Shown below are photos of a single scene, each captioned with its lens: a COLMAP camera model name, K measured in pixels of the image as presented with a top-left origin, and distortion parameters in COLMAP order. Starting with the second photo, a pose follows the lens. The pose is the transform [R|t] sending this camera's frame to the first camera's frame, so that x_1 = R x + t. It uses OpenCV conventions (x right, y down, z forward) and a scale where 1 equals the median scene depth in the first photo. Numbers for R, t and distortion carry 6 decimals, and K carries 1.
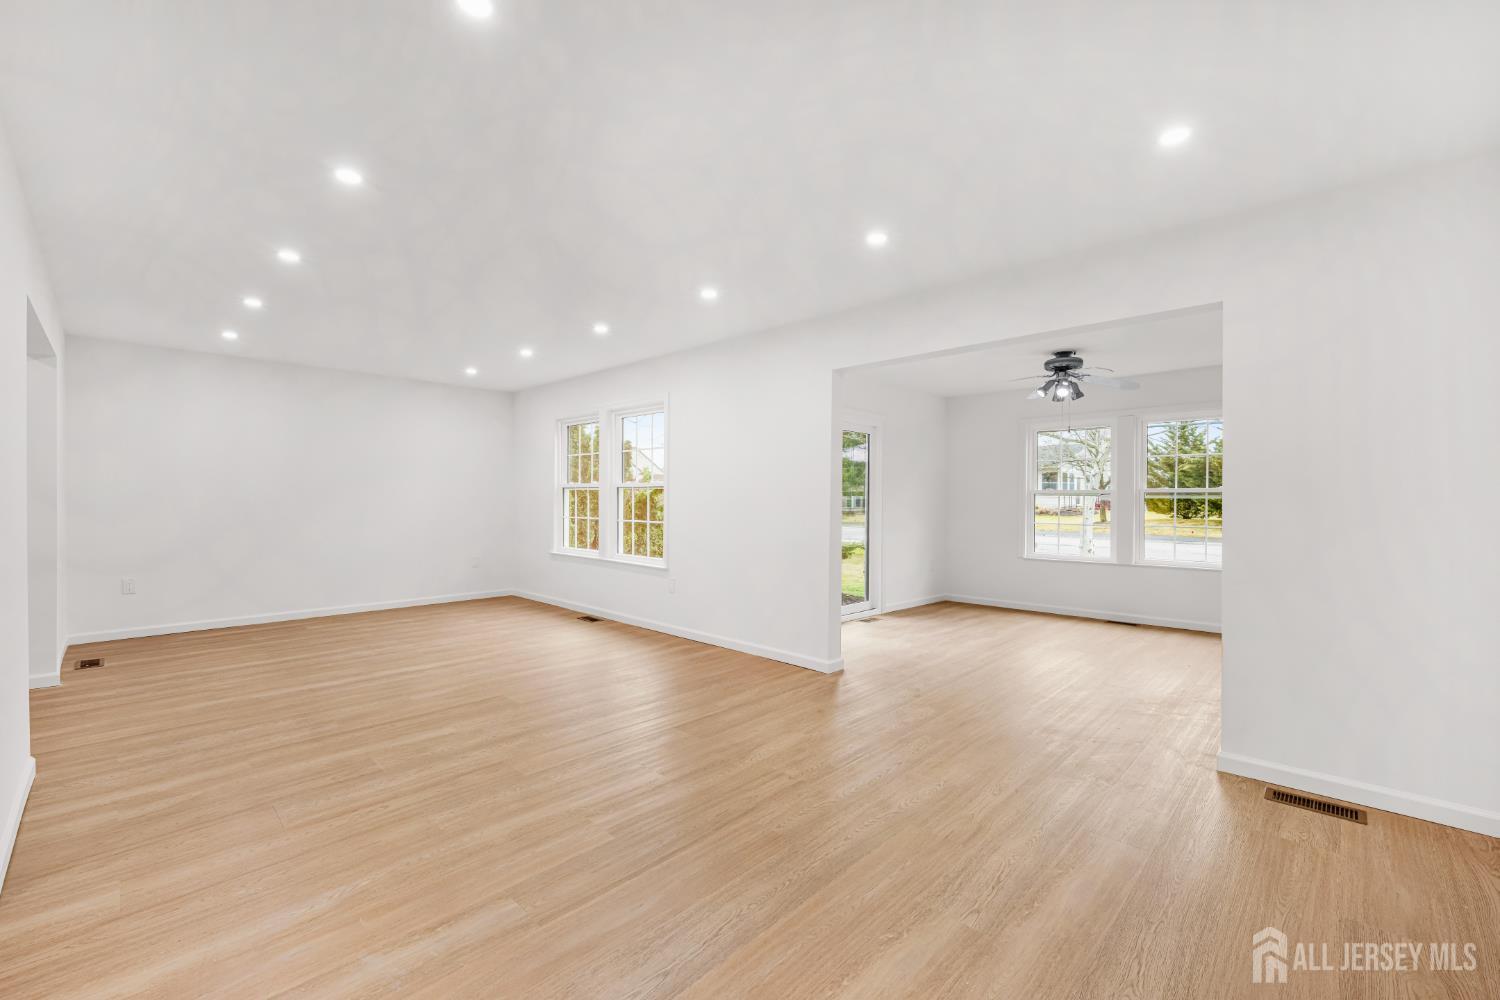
lens RADIAL K [[615.6, 0, 747.0], [0, 615.6, 504.6], [0, 0, 1]] dist [-0.001362, 0.000050]
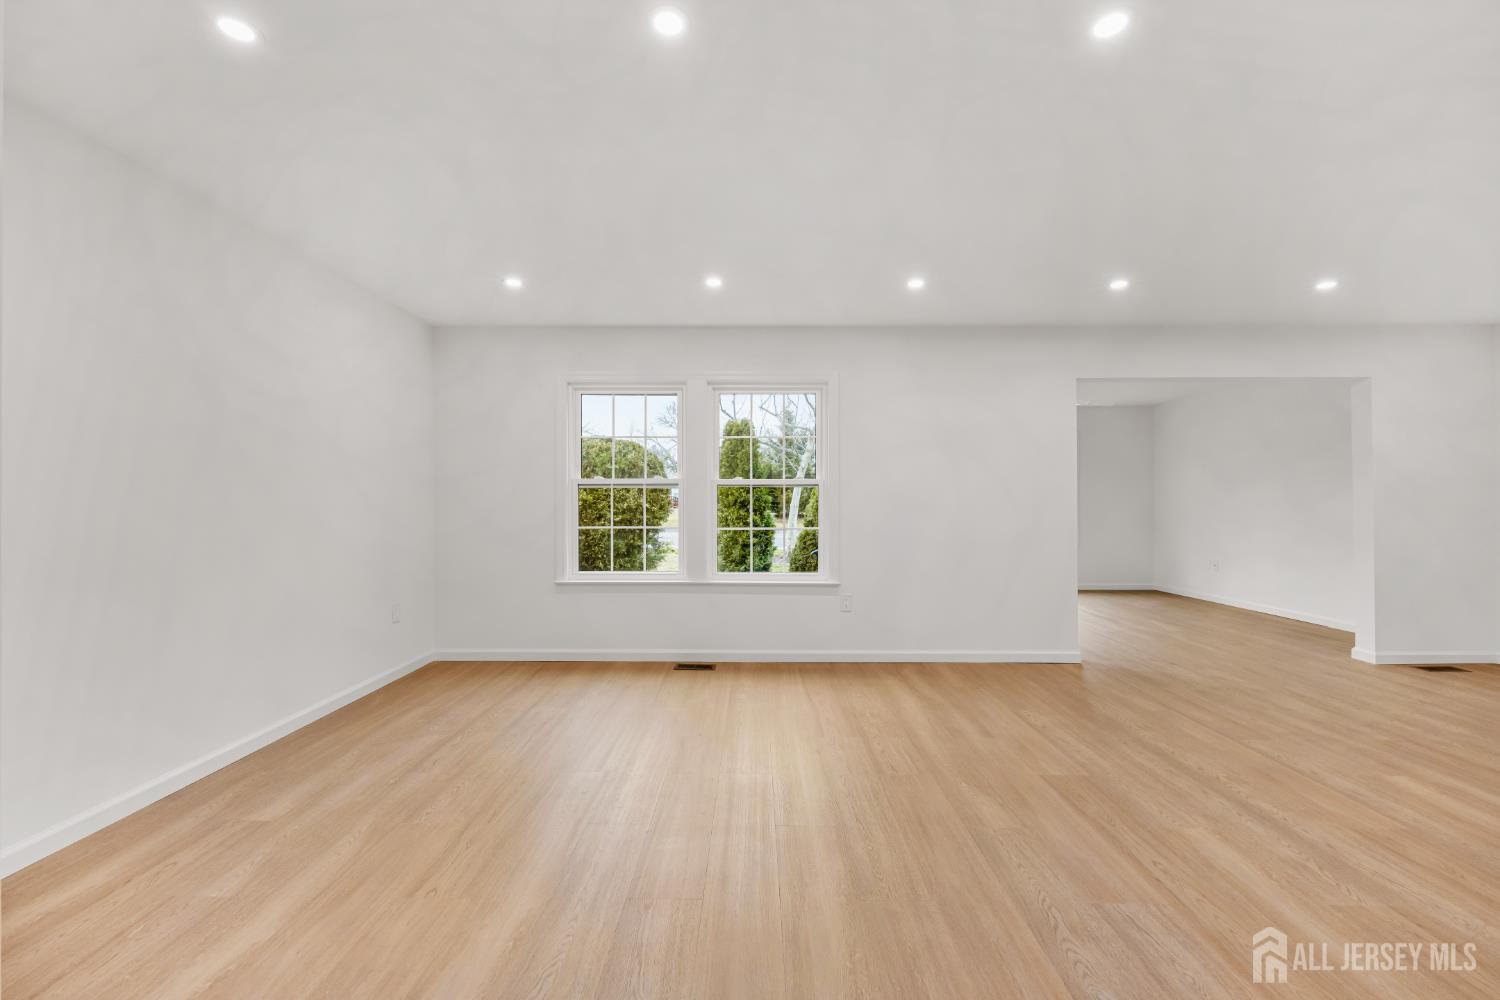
lens RADIAL K [[600.1, 0, 743.9], [0, 600.1, 499.0], [0, 0, 1]] dist [-0.000300, 0.000256]
pose [[0.725705, -0.004334, 0.687992, -1.123231], [0.010197, 0.999938, -0.004458, -0.010523], [-0.687930, 0.010250, 0.725704, 0.728620]]
